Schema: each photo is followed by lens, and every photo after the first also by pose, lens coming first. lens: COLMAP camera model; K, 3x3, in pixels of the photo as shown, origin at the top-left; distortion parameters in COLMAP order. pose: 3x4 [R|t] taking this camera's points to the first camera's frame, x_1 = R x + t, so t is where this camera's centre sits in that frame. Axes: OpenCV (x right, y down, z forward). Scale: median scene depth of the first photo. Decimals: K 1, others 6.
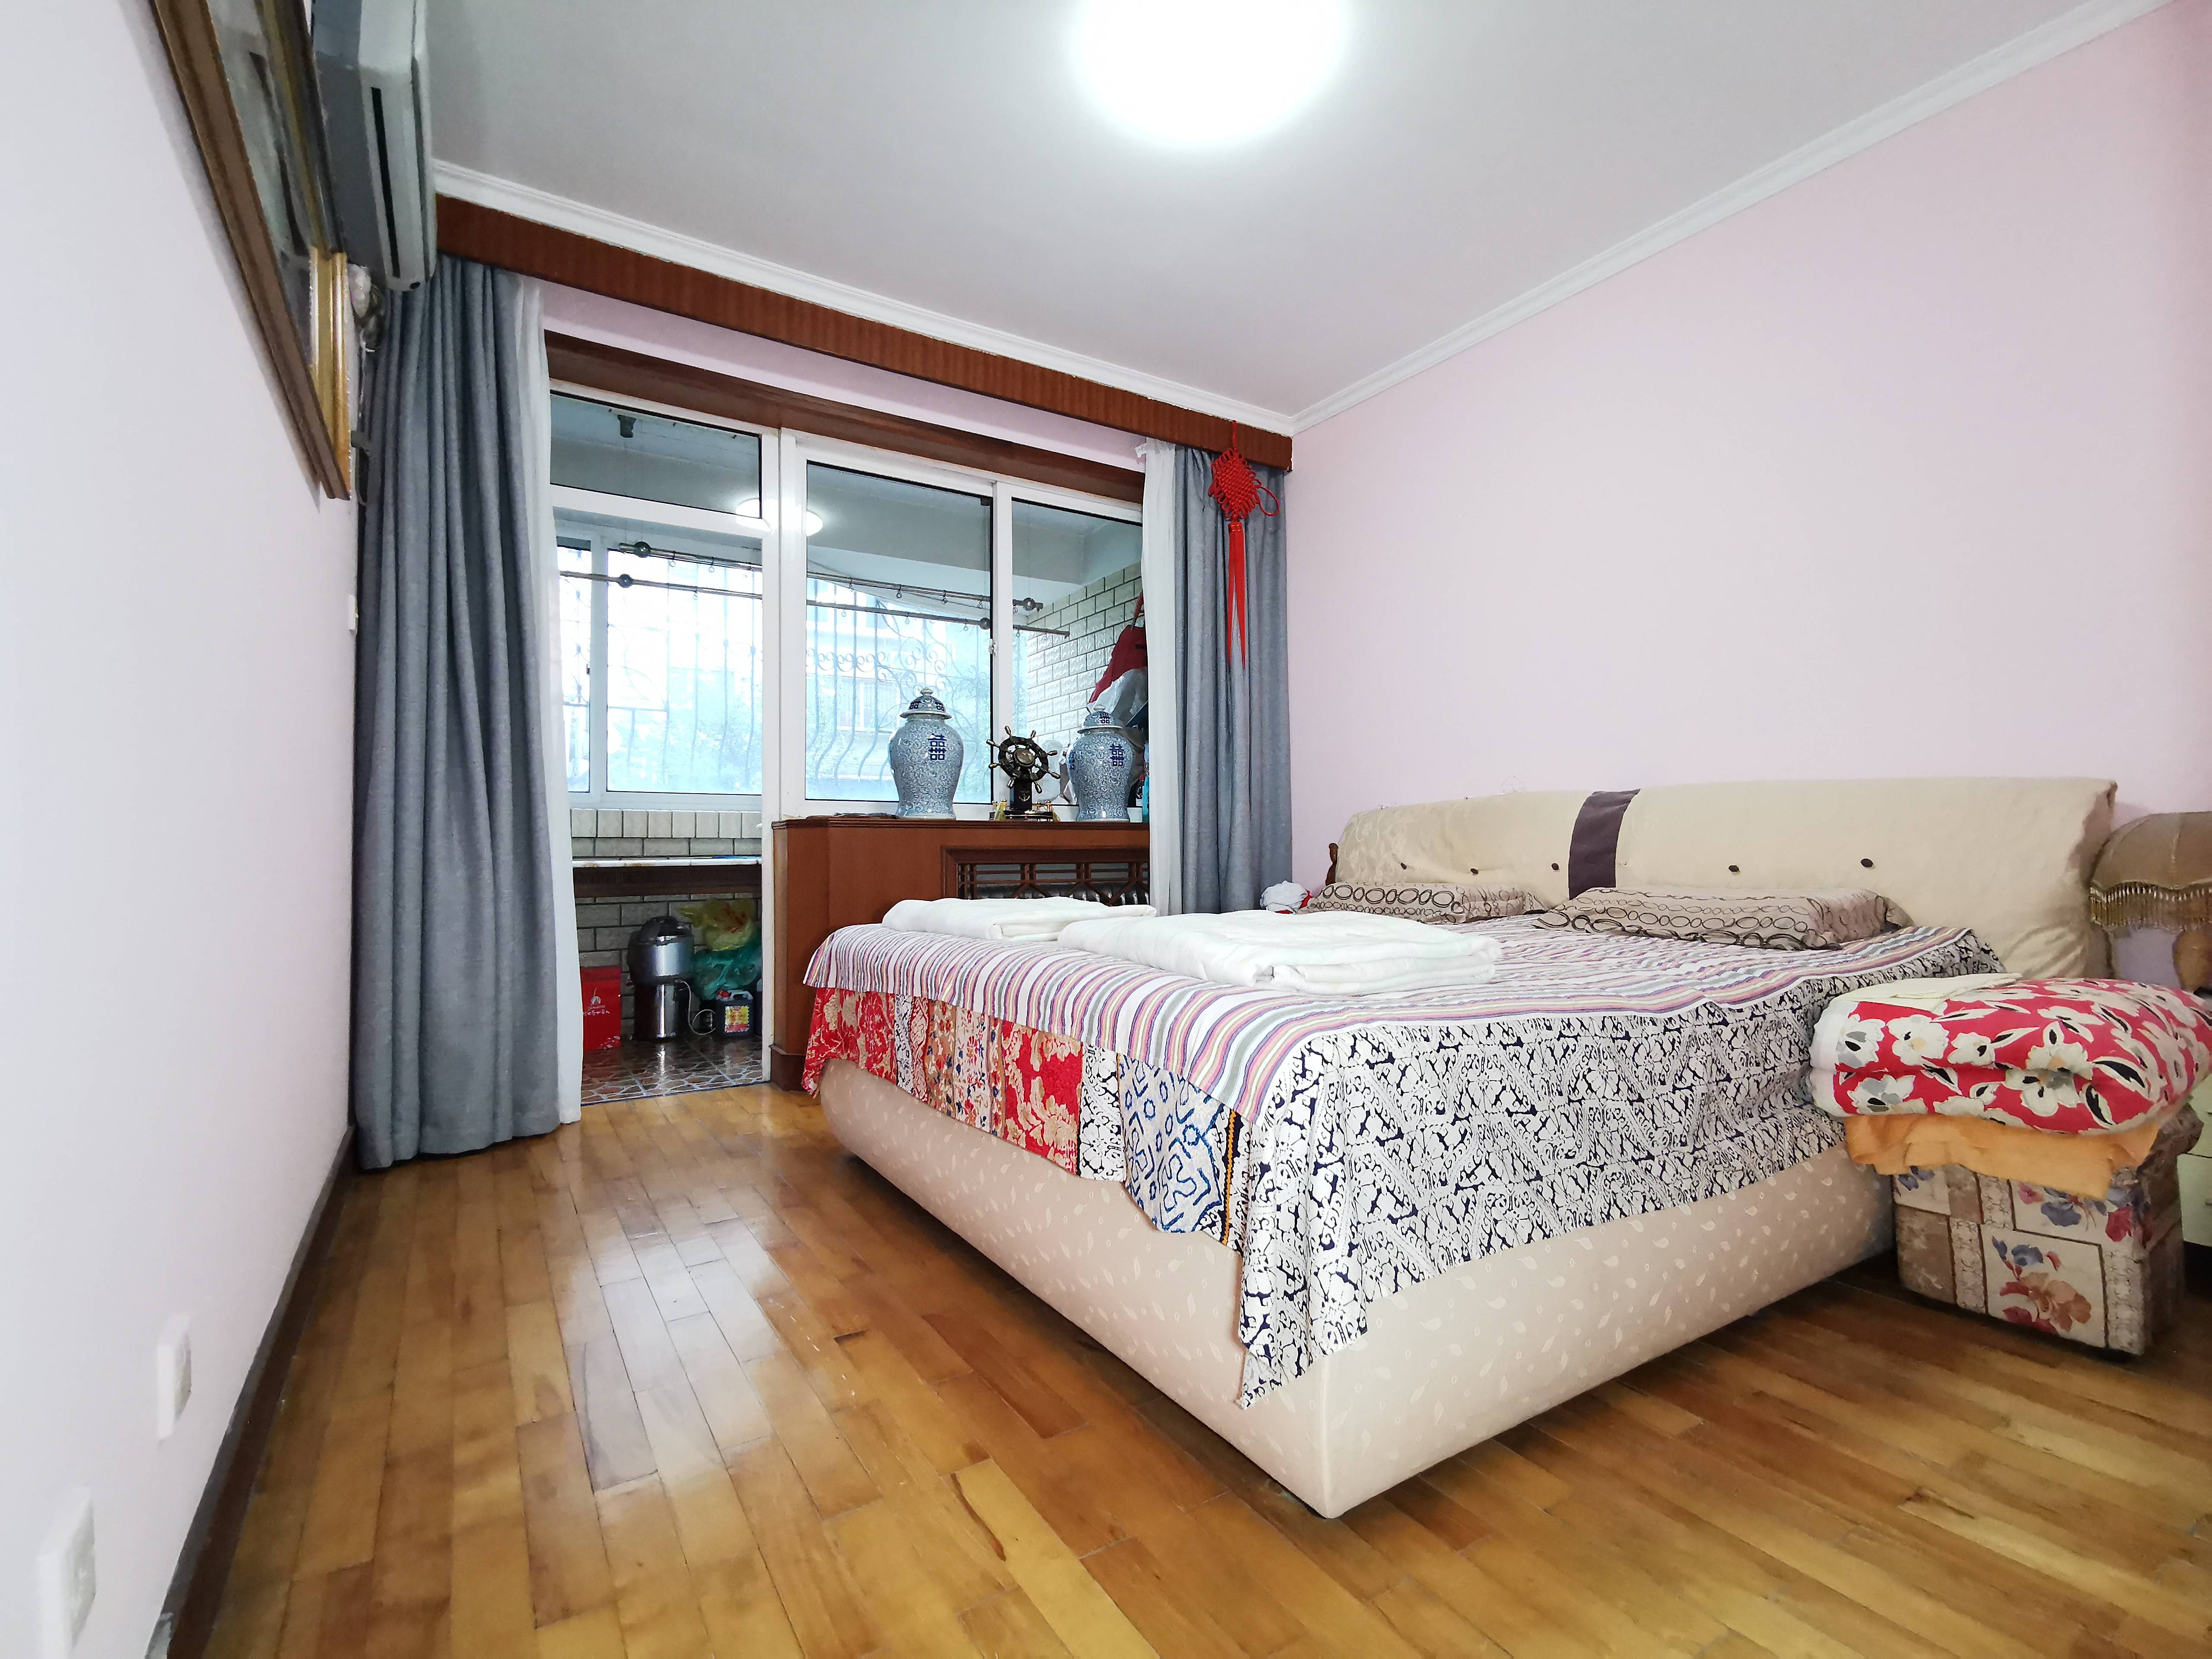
lens RADIAL K [[1022.1, 0, 1106.0], [0, 1022.1, 829.5], [0, 0, 1]] dist [0.023870, -0.010273]
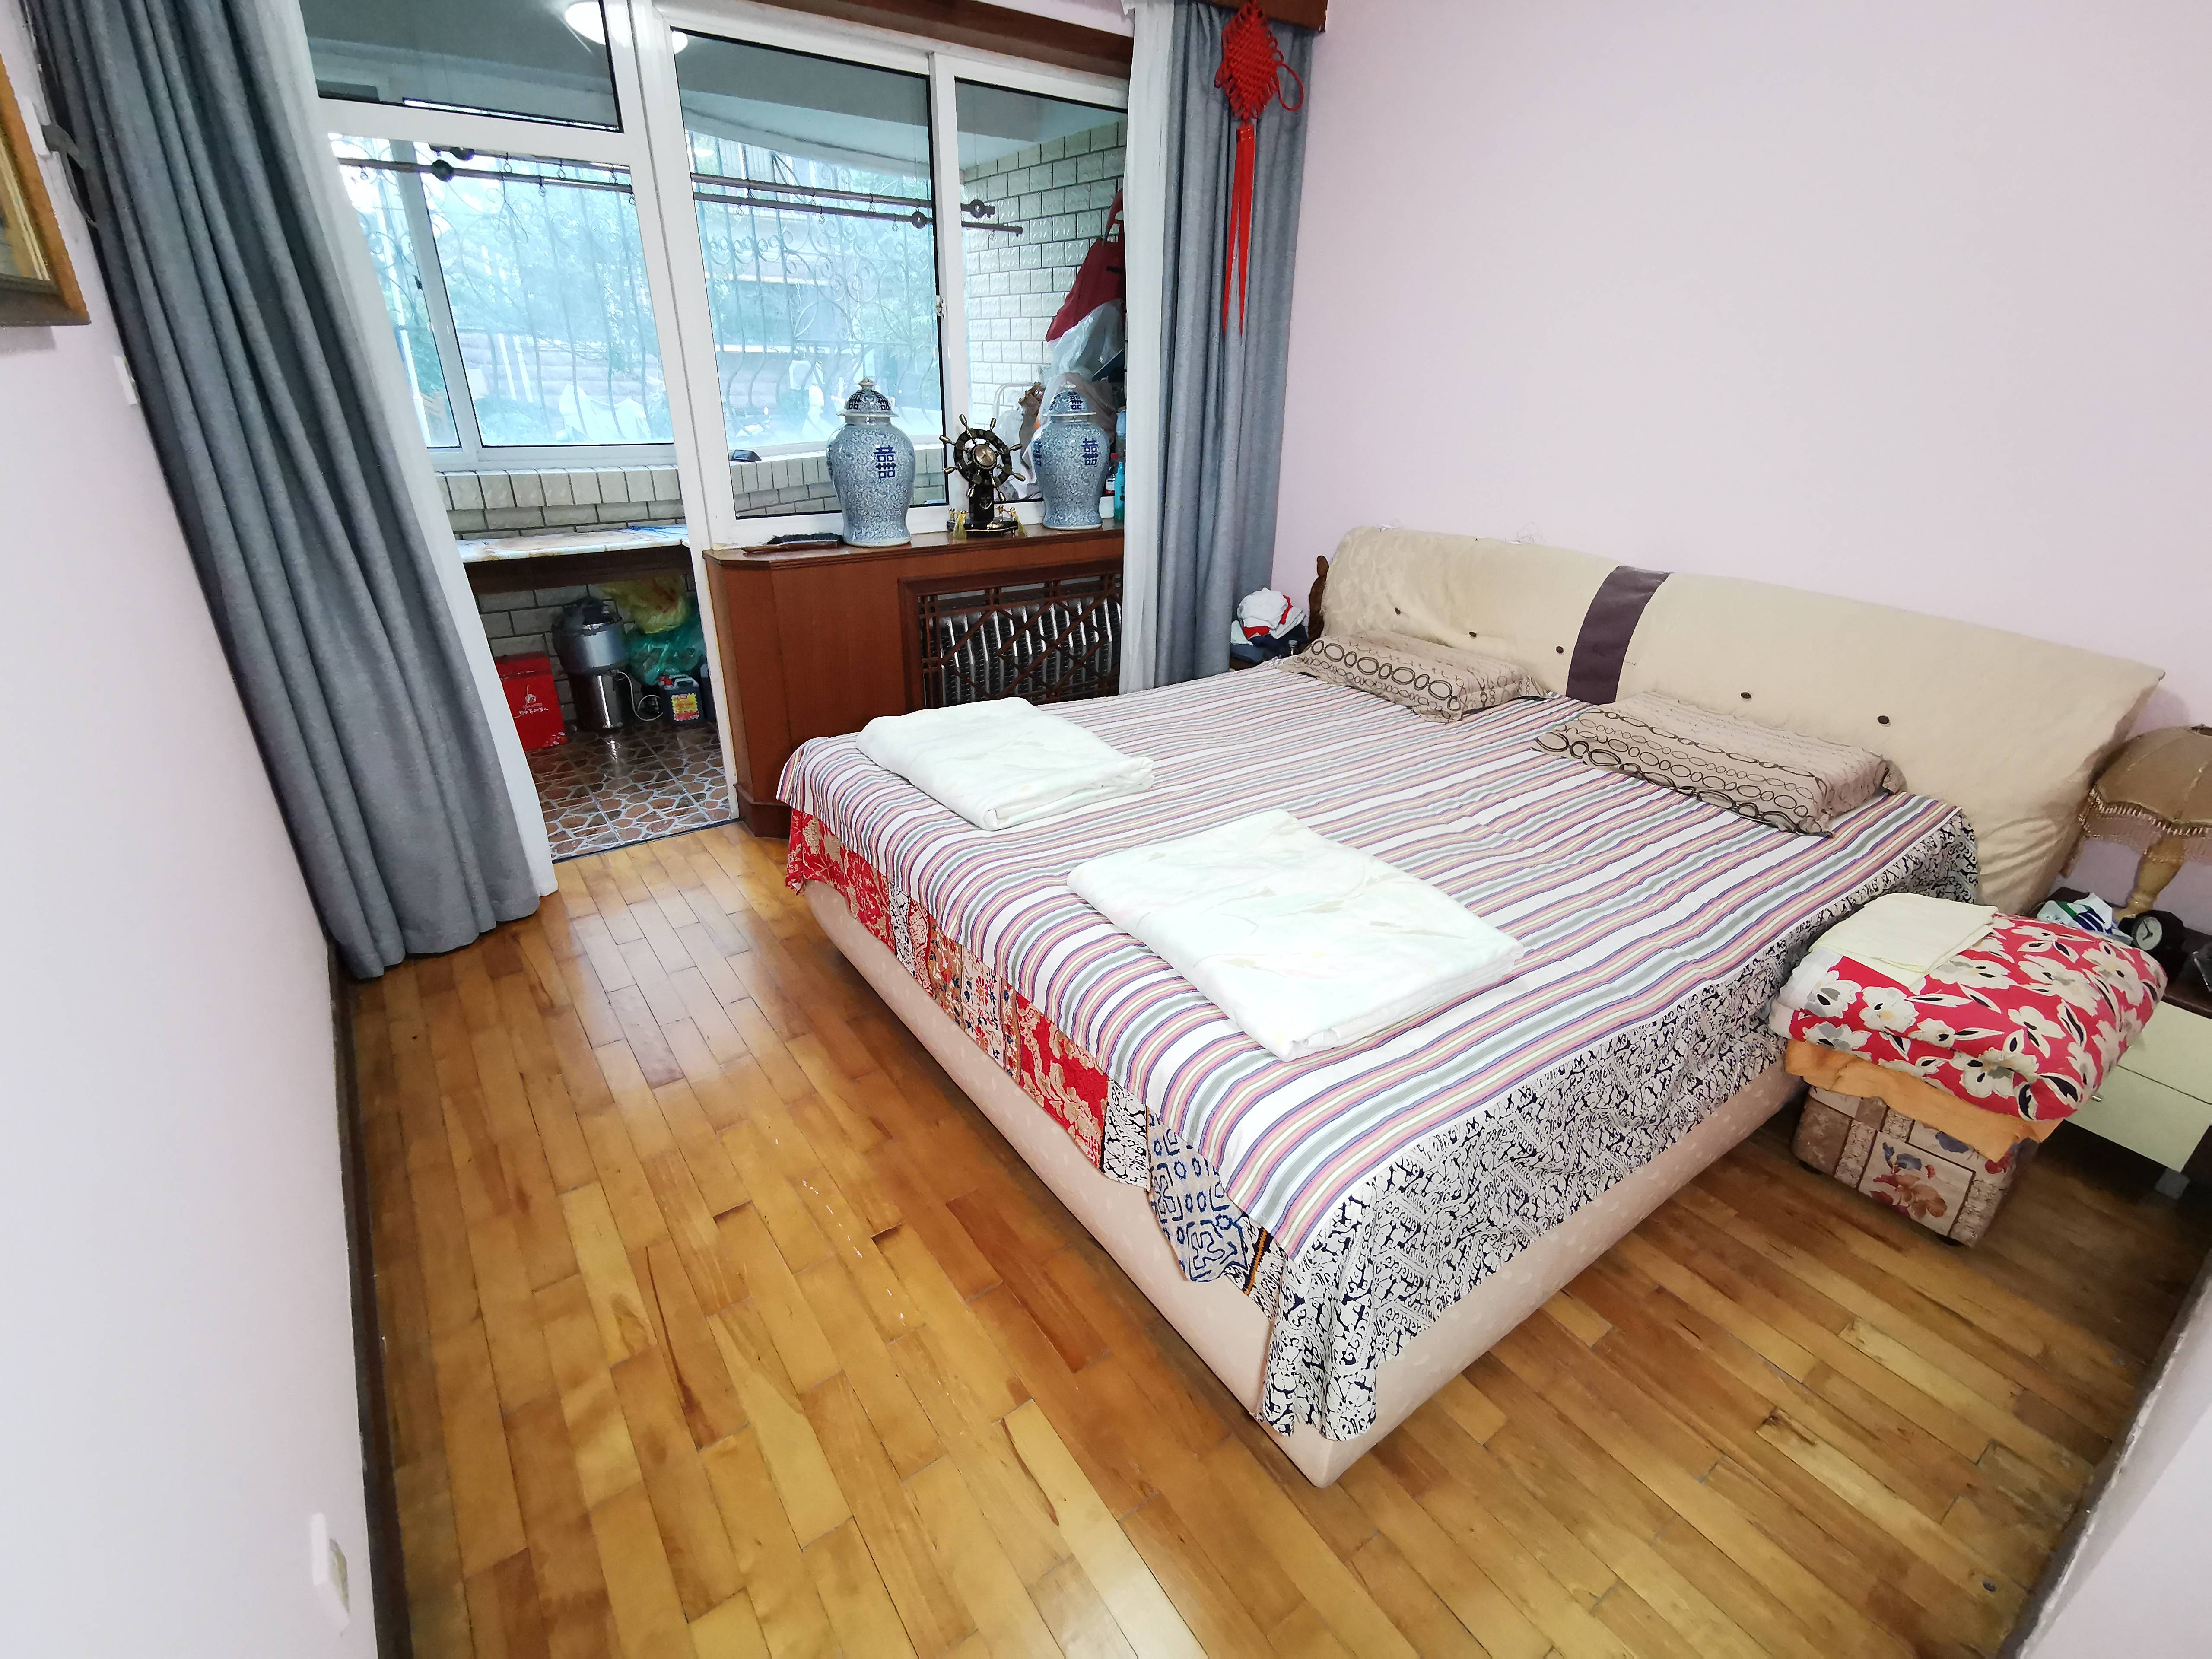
lens RADIAL K [[1022.1, 0, 1106.0], [0, 1022.1, 829.5], [0, 0, 1]] dist [0.023870, -0.010273]
pose [[0.997880, -0.004836, 0.064901, -0.079691], [-0.024518, 0.895825, 0.443731, -0.403128], [-0.060286, -0.444381, 0.893807, 0.179099]]
